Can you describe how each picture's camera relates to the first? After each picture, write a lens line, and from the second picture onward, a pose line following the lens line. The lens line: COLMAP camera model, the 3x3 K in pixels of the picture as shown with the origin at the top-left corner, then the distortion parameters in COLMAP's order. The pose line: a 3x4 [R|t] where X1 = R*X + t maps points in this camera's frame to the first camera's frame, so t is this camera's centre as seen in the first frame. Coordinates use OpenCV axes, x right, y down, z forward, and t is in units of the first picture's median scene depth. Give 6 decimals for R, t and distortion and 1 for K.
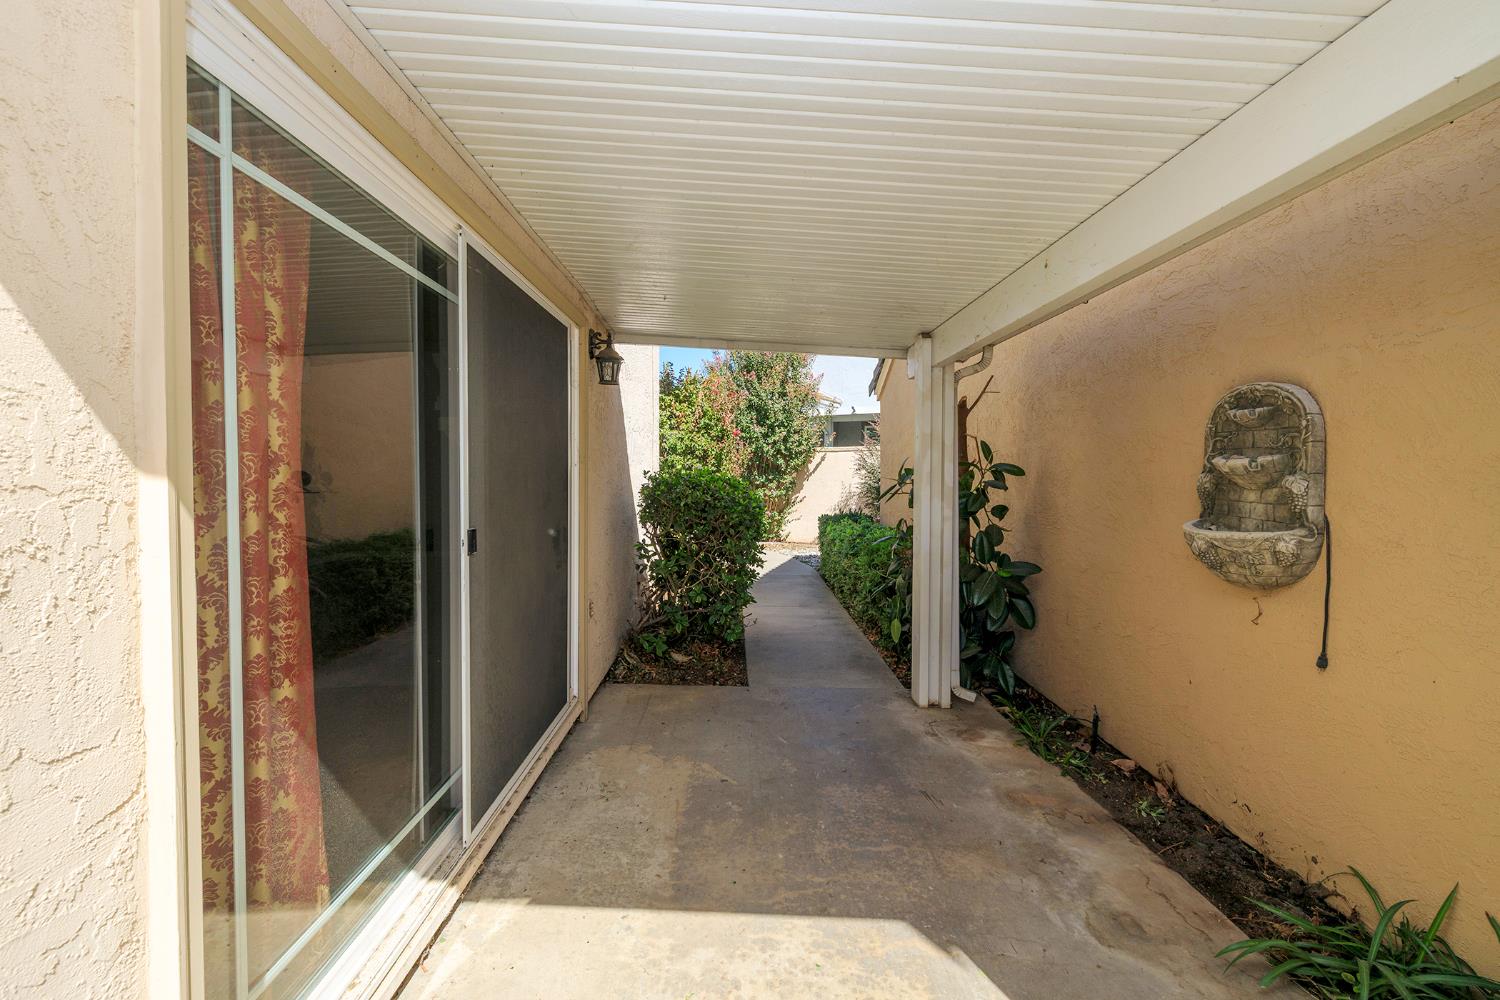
lens RADIAL K [[629.1, 0, 749.3], [0, 629.1, 495.0], [0, 0, 1]] dist [0.001296, 0.000209]
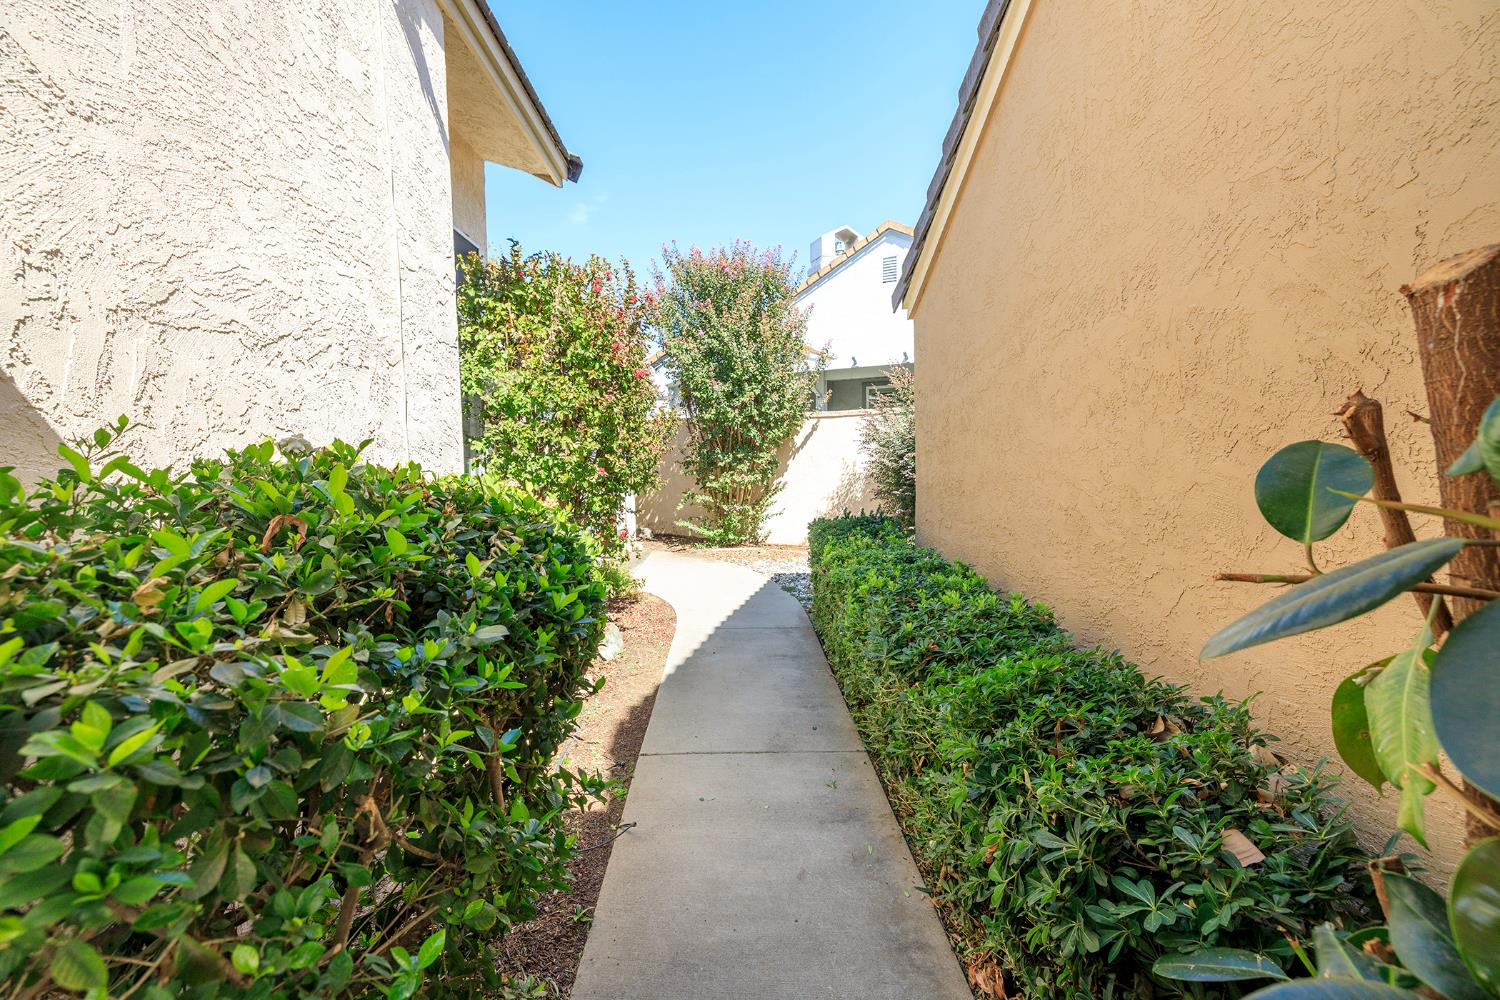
lens RADIAL K [[638.9, 0, 740.6], [0, 638.9, 491.7], [0, 0, 1]] dist [-0.001535, -0.000299]
pose [[0.999762, -0.021793, 0.000180, 0.081936], [0.021776, 0.999237, 0.032411, -0.027798], [-0.000886, -0.032400, 0.999475, 0.704123]]
